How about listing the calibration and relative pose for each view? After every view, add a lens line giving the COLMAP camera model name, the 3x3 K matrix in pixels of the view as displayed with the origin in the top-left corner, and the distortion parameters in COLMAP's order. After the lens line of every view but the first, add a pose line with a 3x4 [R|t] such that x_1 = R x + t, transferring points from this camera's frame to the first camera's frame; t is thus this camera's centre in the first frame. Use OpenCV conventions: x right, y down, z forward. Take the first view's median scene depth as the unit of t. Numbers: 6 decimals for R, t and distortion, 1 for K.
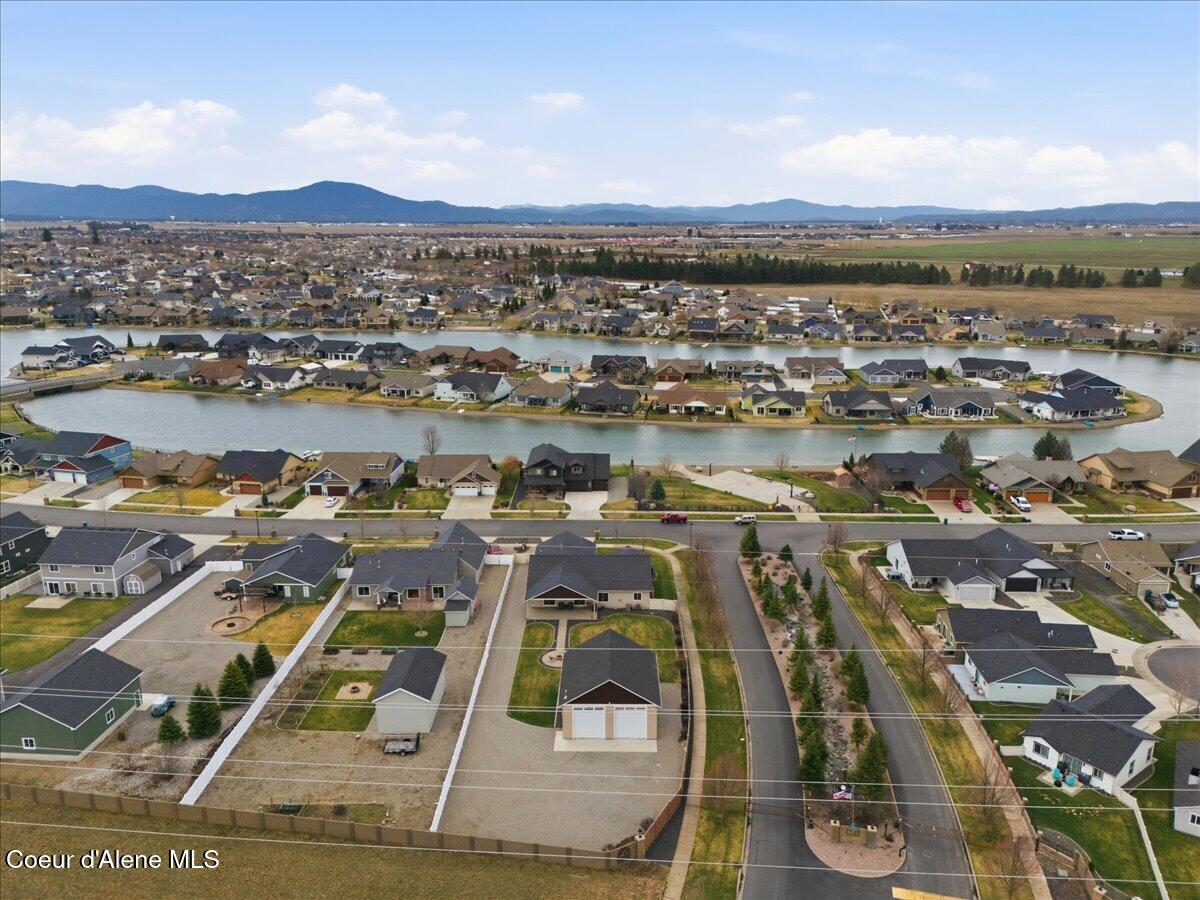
lens RADIAL K [[857.6, 0, 600.0], [0, 857.6, 450.0], [0, 0, 1]] dist [0.076580, -0.064655]
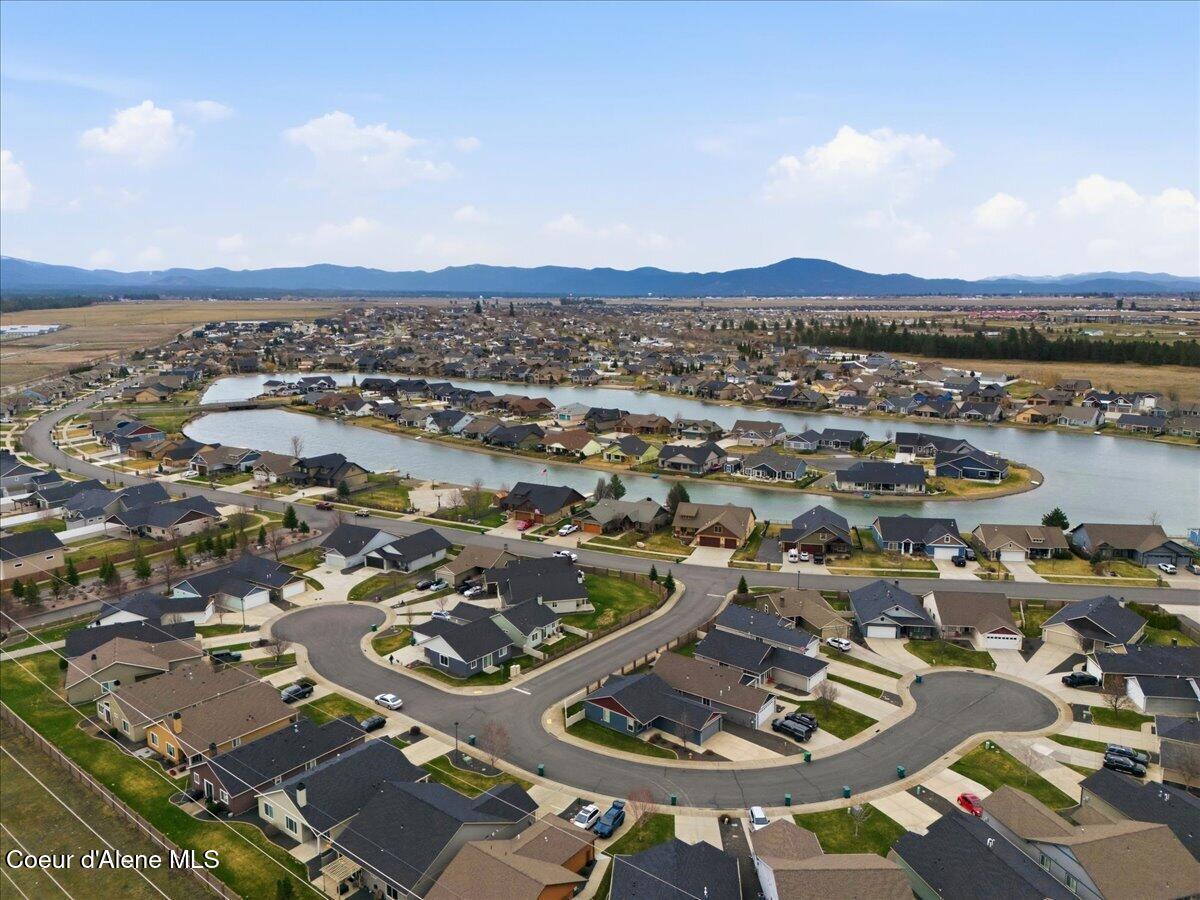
lens RADIAL K [[857.6, 0, 600.0], [0, 857.6, 450.0], [0, 0, 1]] dist [0.076580, -0.064655]
pose [[0.875807, 0.084240, -0.475253, 0.452509], [-0.122332, 0.991242, -0.049737, 0.002384], [0.466901, 0.101699, 0.878442, -0.007482]]
